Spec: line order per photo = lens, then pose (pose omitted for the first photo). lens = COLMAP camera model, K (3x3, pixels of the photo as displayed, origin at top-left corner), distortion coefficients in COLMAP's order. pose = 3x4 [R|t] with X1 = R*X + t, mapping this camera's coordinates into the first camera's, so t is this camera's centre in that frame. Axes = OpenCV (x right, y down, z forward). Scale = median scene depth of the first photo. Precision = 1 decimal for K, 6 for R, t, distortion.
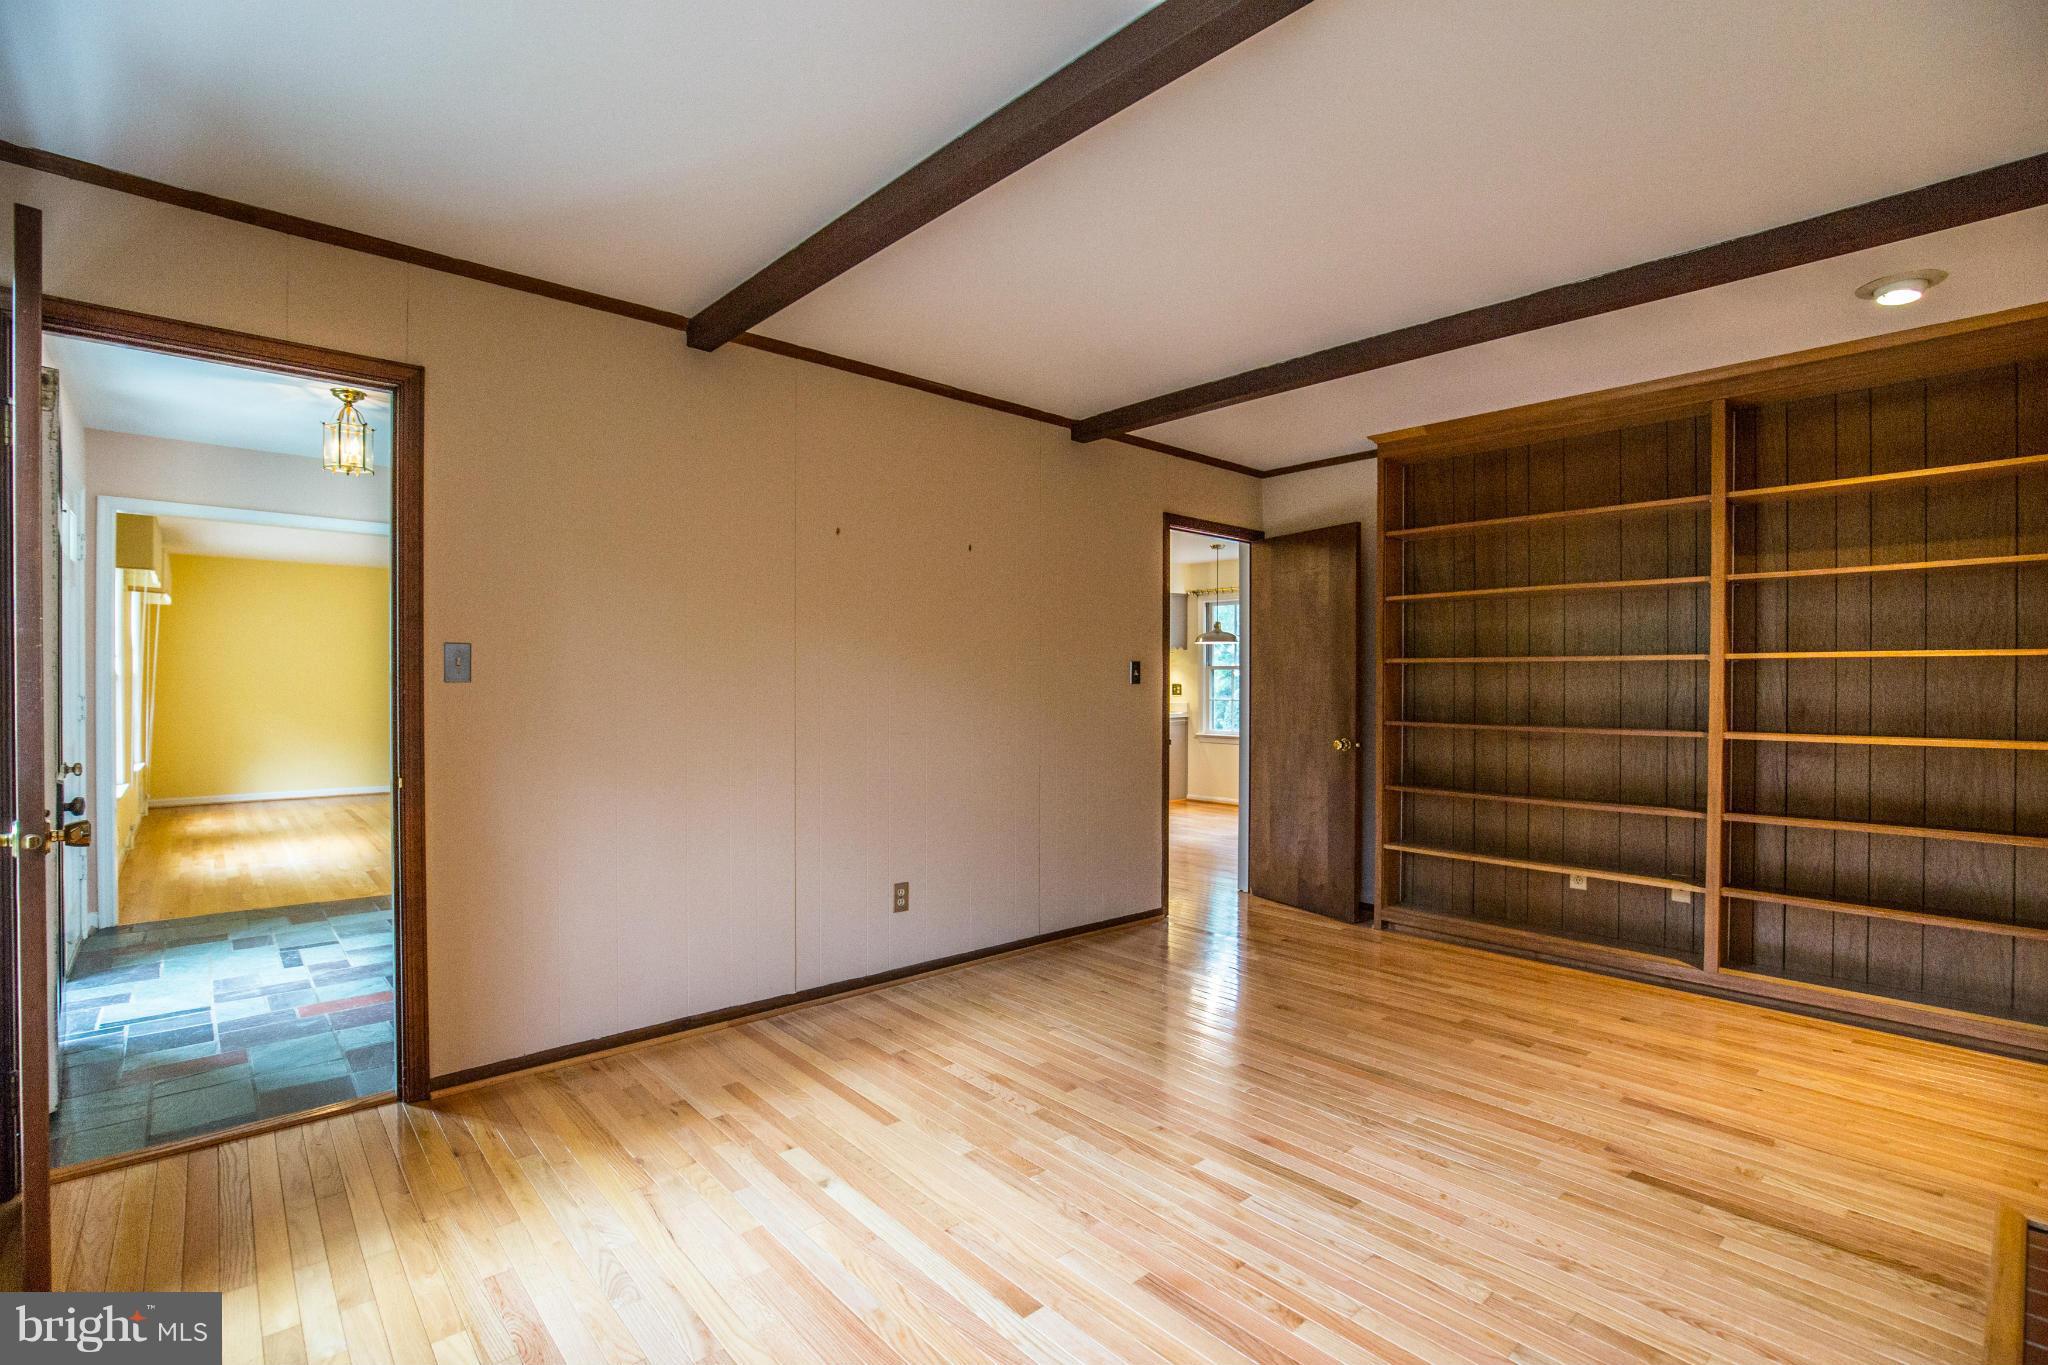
lens RADIAL K [[938.3, 0, 1034.9], [0, 938.3, 687.7], [0, 0, 1]] dist [-0.025575, 0.000866]
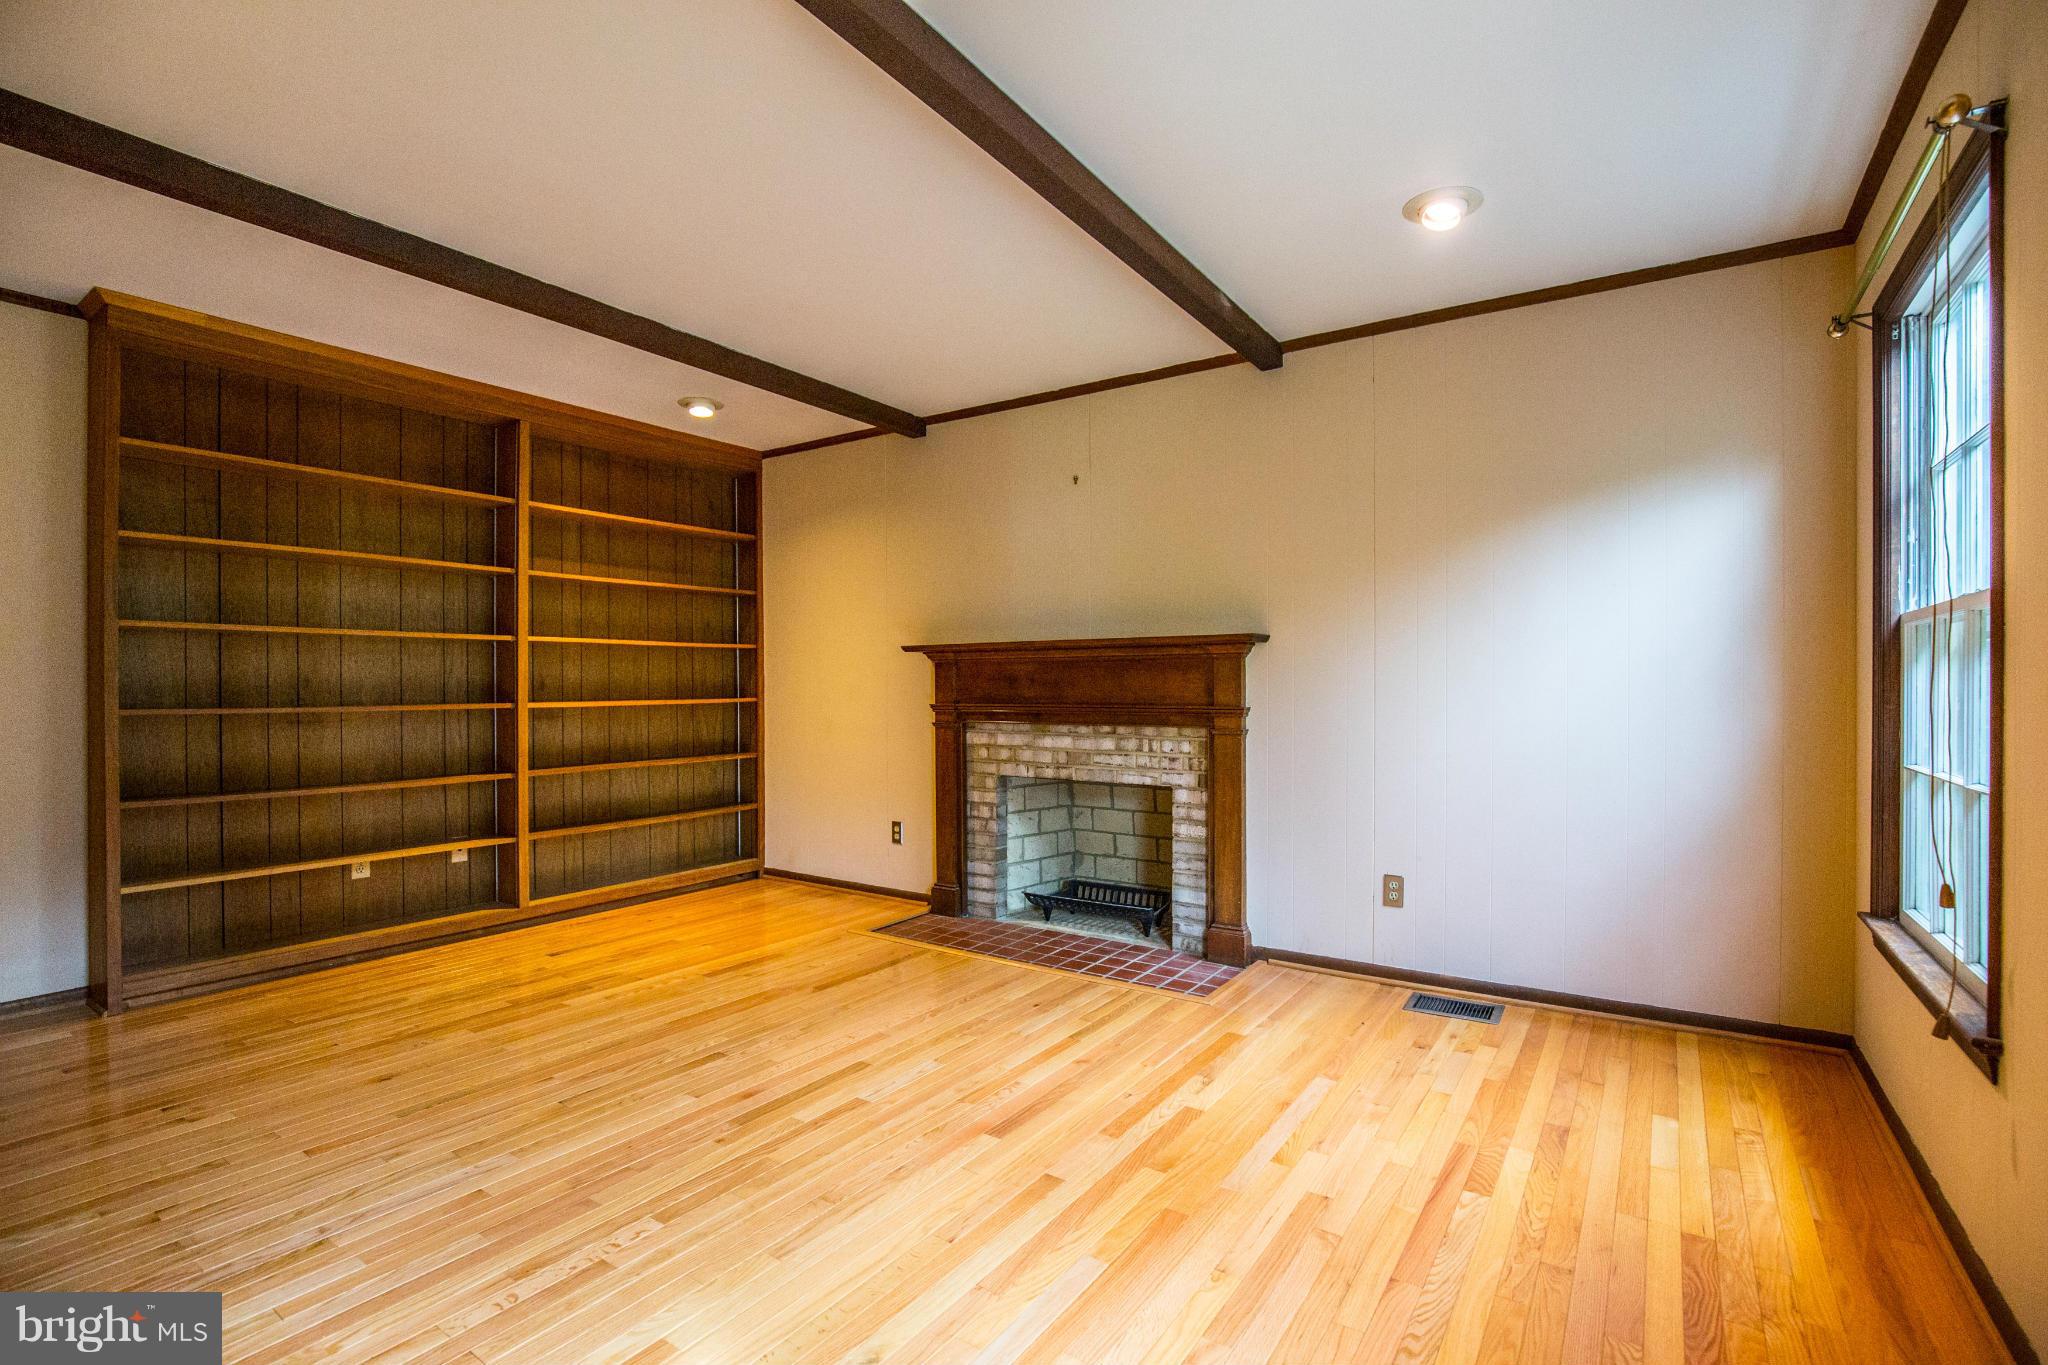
lens RADIAL K [[938.3, 0, 1034.9], [0, 938.3, 687.7], [0, 0, 1]] dist [-0.025575, 0.000866]
pose [[-0.239422, -0.008494, 0.970878, -0.530443], [0.002226, 0.999954, 0.009298, 0.018120], [-0.970913, 0.004387, -0.239392, 0.606248]]
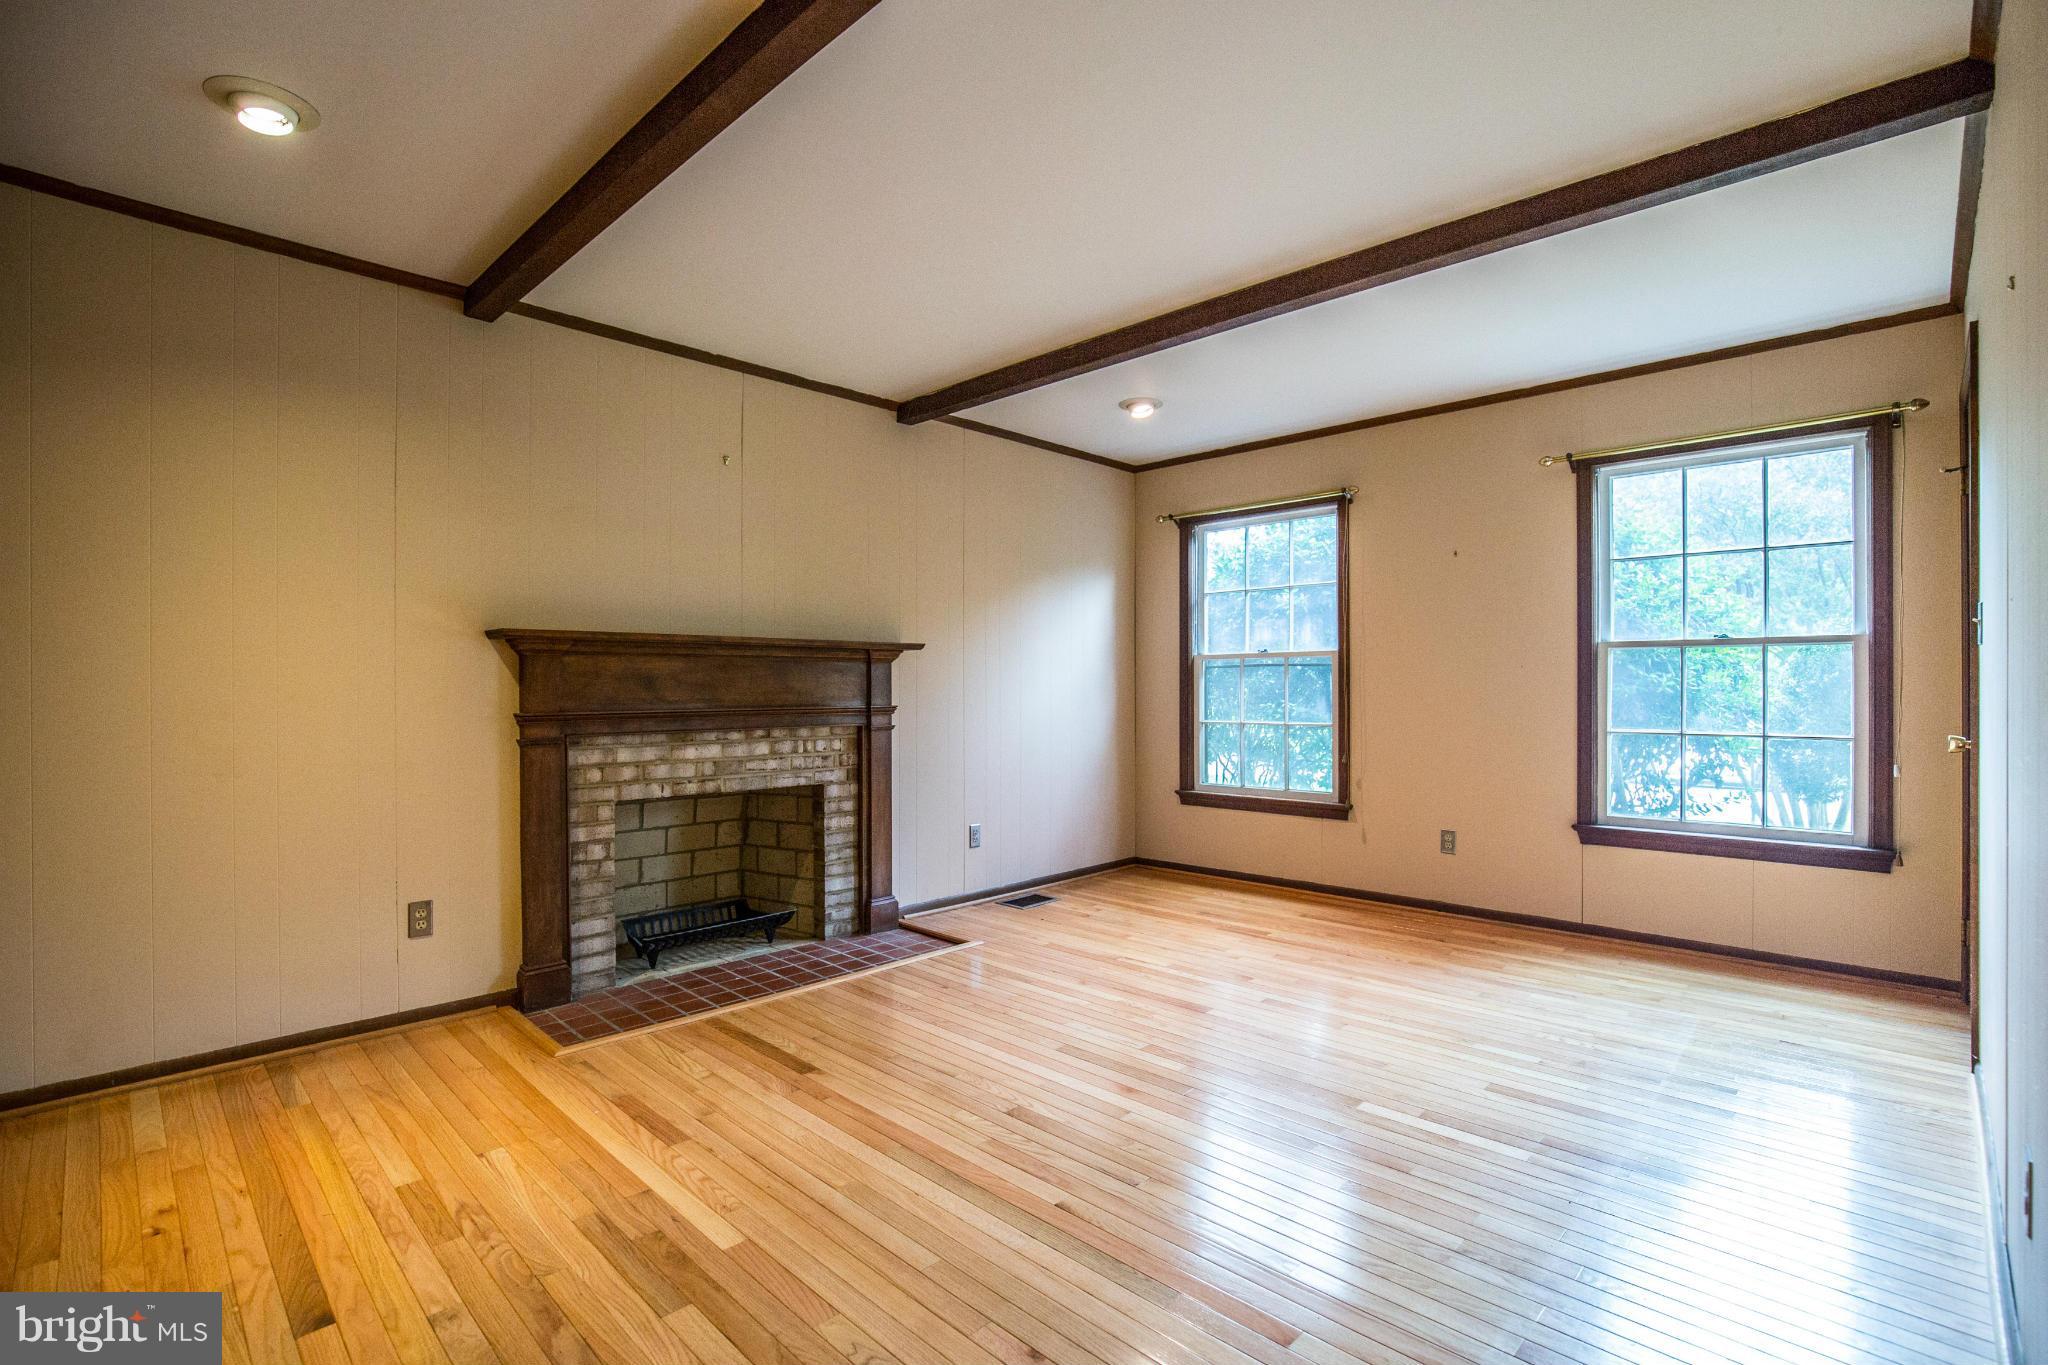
lens RADIAL K [[938.3, 0, 1034.9], [0, 938.3, 687.7], [0, 0, 1]] dist [-0.025575, 0.000866]
pose [[-0.997883, -0.004006, -0.064908, 0.261354], [-0.004175, 0.999988, 0.002455, 0.022664], [0.064897, 0.002721, -0.997888, 1.305075]]
